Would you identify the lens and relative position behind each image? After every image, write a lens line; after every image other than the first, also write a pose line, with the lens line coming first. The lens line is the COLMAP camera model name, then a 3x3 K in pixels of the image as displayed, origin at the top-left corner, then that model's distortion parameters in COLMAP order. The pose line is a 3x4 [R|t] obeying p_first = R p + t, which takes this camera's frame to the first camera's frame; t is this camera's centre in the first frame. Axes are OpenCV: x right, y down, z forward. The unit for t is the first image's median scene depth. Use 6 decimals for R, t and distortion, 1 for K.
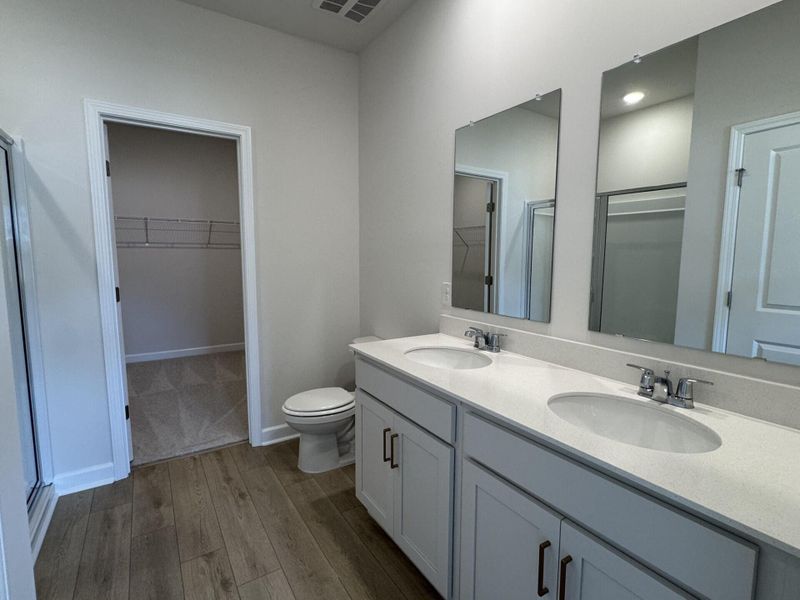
lens RADIAL K [[395.5, 0, 399.0], [0, 395.5, 298.1], [0, 0, 1]] dist [-0.000451, 0.000535]
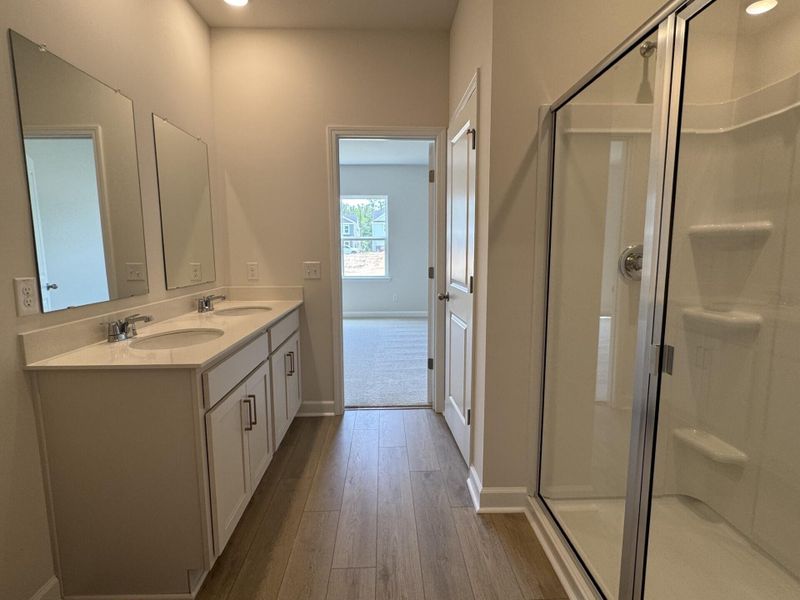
lens RADIAL K [[395.5, 0, 399.0], [0, 395.5, 298.1], [0, 0, 1]] dist [-0.000451, 0.000535]
pose [[-0.860855, -0.064119, 0.504795, -0.888485], [0.053293, 0.975213, 0.214753, -0.140938], [-0.506052, 0.211773, -0.836100, 1.603702]]
